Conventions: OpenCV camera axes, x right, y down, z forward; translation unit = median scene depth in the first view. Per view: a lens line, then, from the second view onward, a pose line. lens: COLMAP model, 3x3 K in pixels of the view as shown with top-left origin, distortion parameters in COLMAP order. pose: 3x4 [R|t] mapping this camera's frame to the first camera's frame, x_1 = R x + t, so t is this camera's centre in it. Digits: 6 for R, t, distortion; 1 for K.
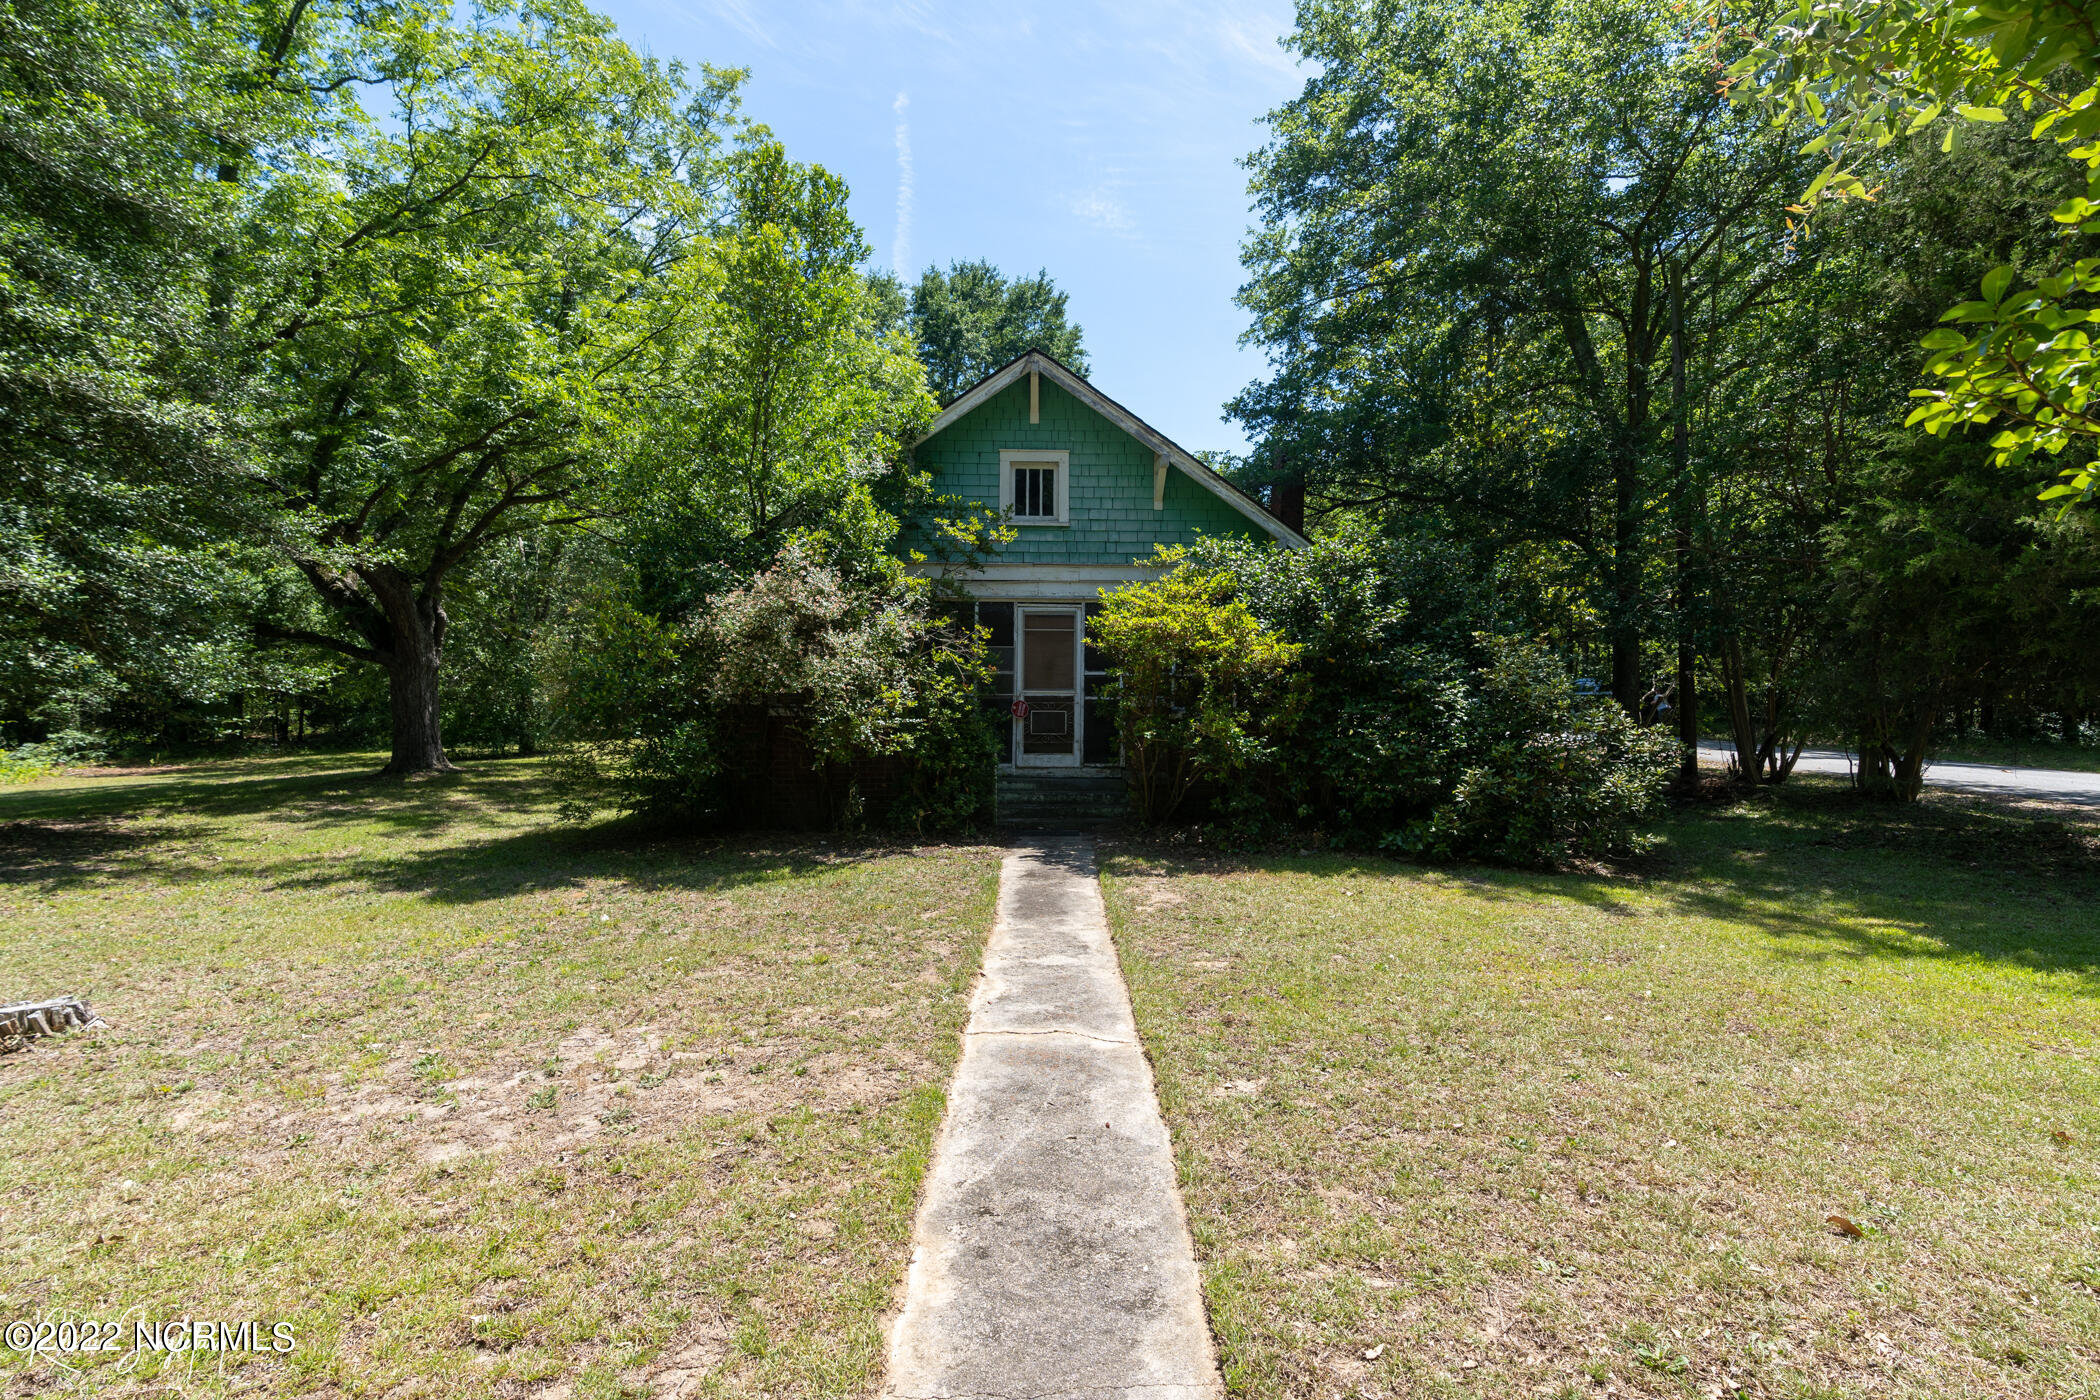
lens RADIAL K [[928.8, 0, 1050.0], [0, 928.8, 700.0], [0, 0, 1]] dist [0.003211, 0.000234]
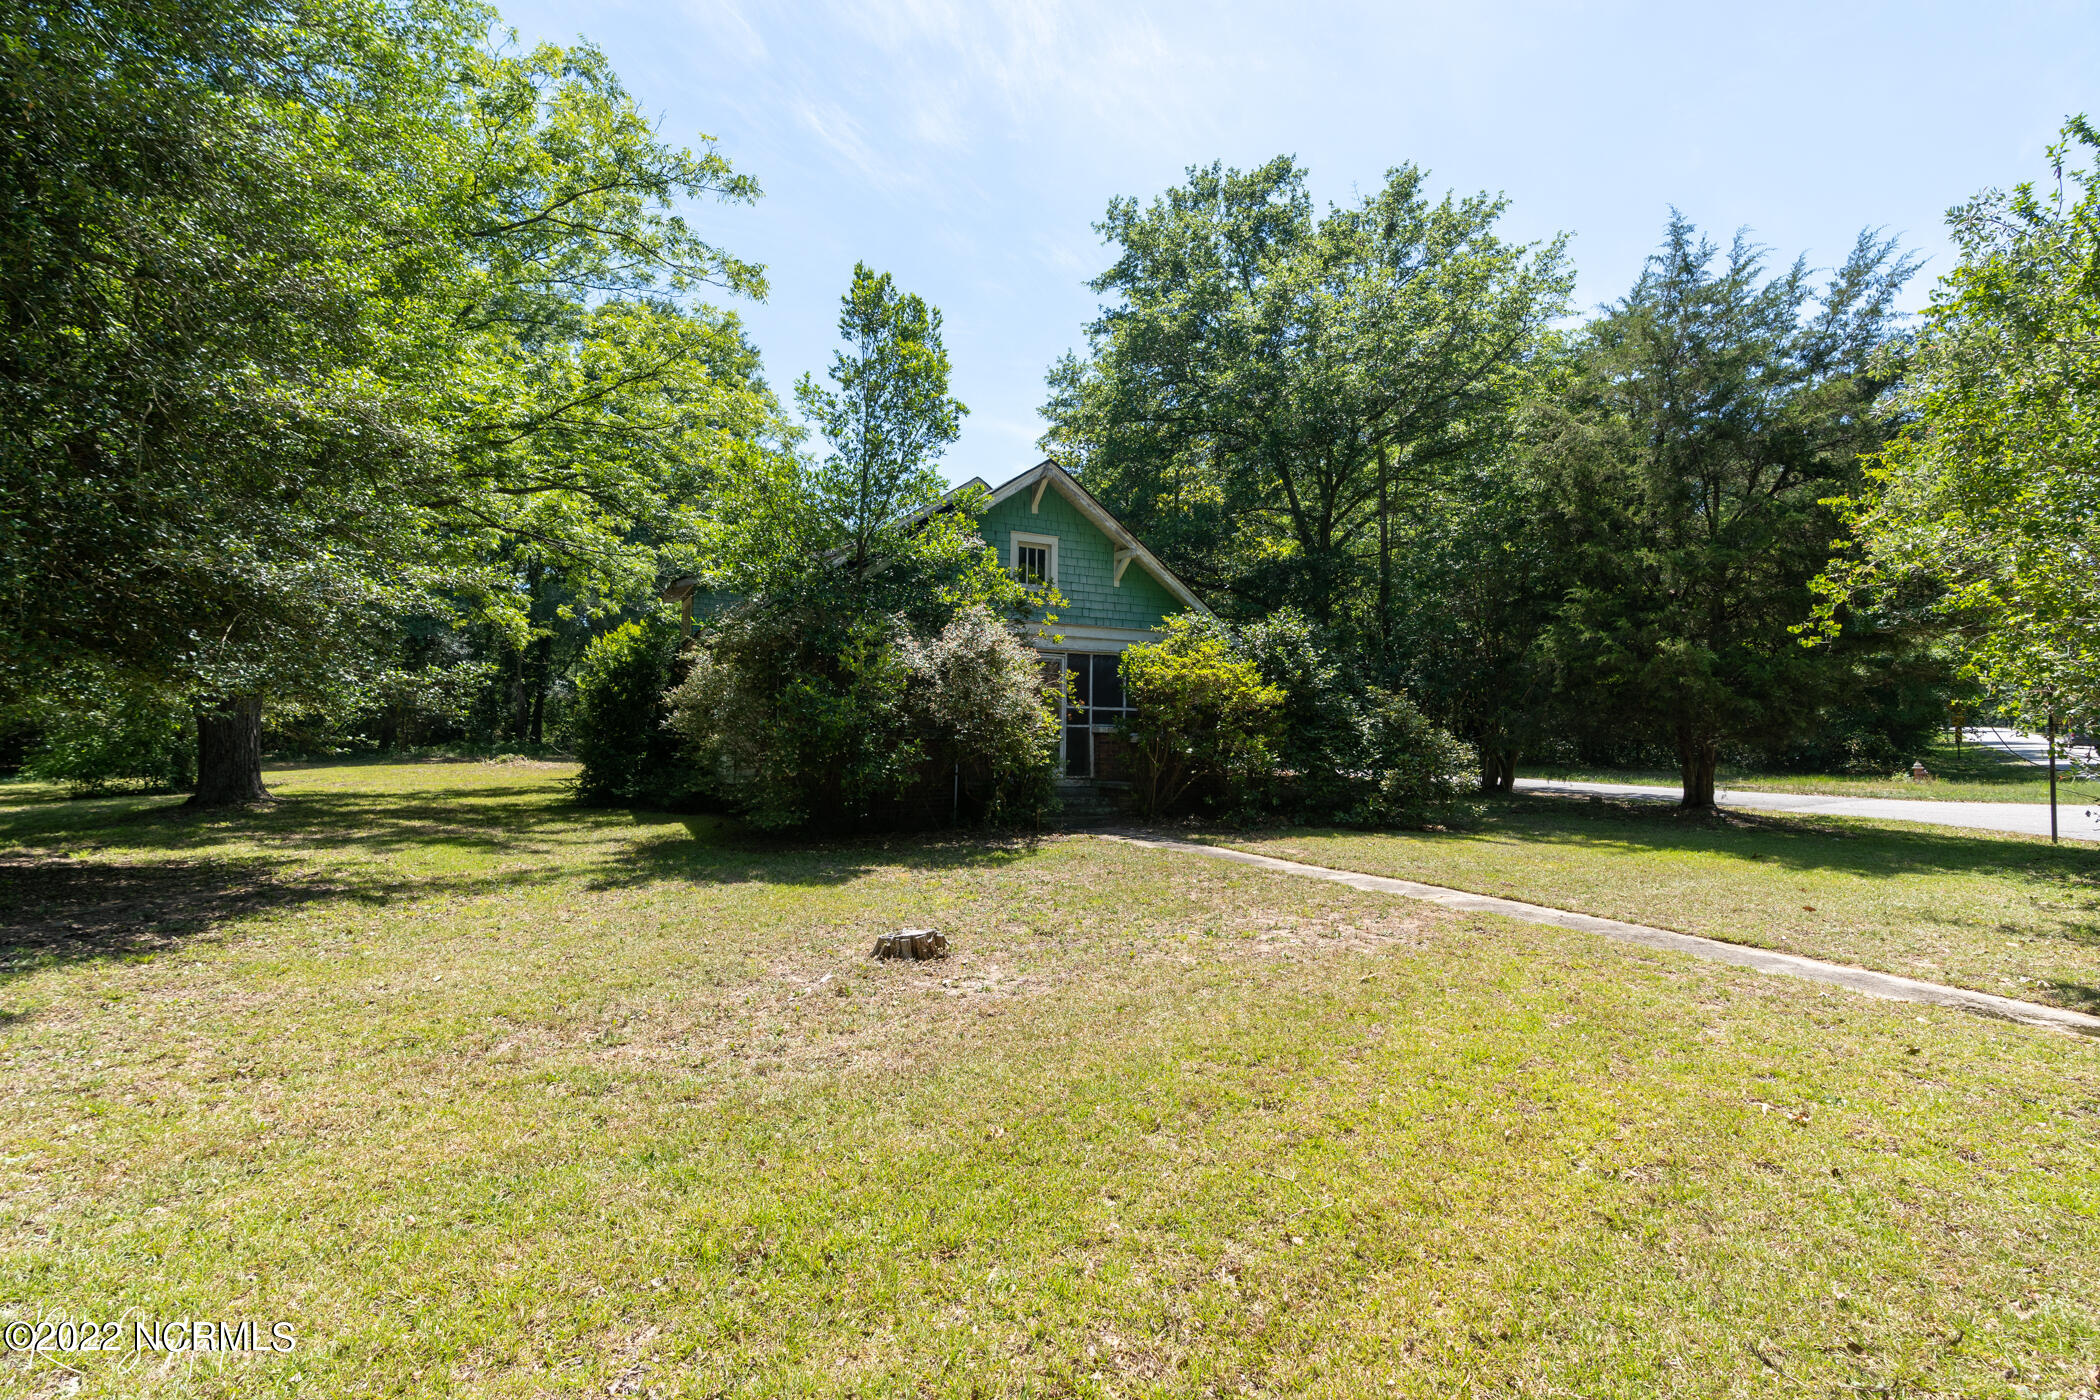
lens RADIAL K [[928.8, 0, 1050.0], [0, 928.8, 700.0], [0, 0, 1]] dist [0.003211, 0.000234]
pose [[0.900897, 0.030210, 0.432980, -0.626417], [-0.005317, 0.998268, -0.058589, 0.039269], [-0.434000, 0.050480, 0.899497, -0.169324]]
